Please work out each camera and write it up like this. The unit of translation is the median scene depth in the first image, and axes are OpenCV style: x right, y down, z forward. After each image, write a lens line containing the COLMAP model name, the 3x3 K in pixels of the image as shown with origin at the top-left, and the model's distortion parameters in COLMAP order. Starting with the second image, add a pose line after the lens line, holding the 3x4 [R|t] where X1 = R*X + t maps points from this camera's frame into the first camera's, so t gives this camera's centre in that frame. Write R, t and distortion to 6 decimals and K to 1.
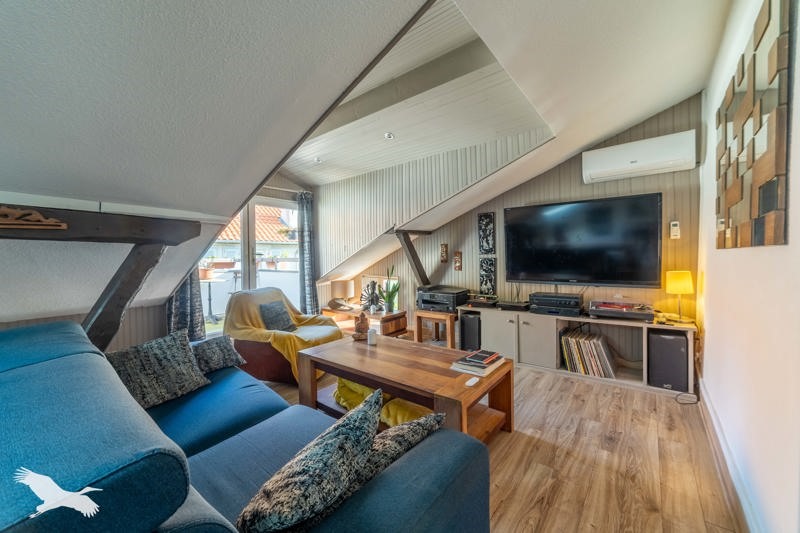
lens RADIAL K [[306.4, 0, 400.0], [0, 306.4, 266.5], [0, 0, 1]] dist [-0.000240, -0.000024]
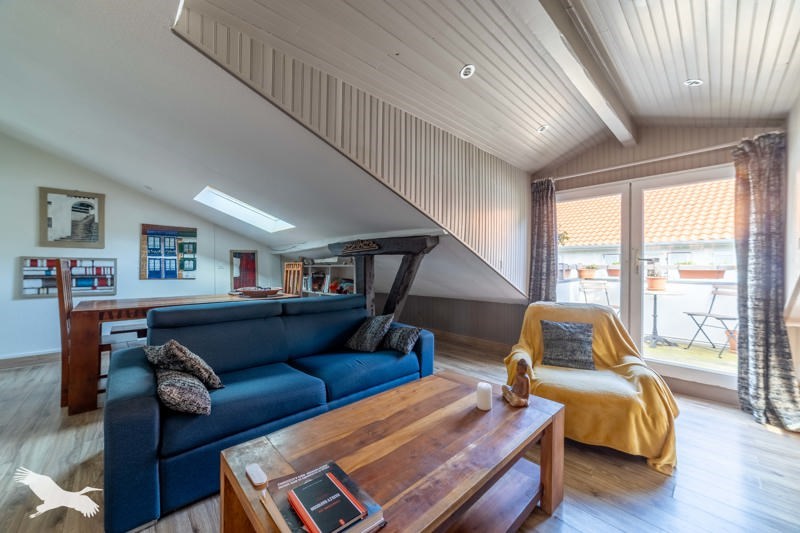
lens RADIAL K [[306.4, 0, 400.0], [0, 306.4, 266.5], [0, 0, 1]] dist [-0.000240, -0.000024]
pose [[-0.127158, 0.019622, -0.991688, 0.280469], [-0.031494, 0.999220, 0.023809, -0.020333], [0.991382, 0.034259, -0.126441, 0.477745]]
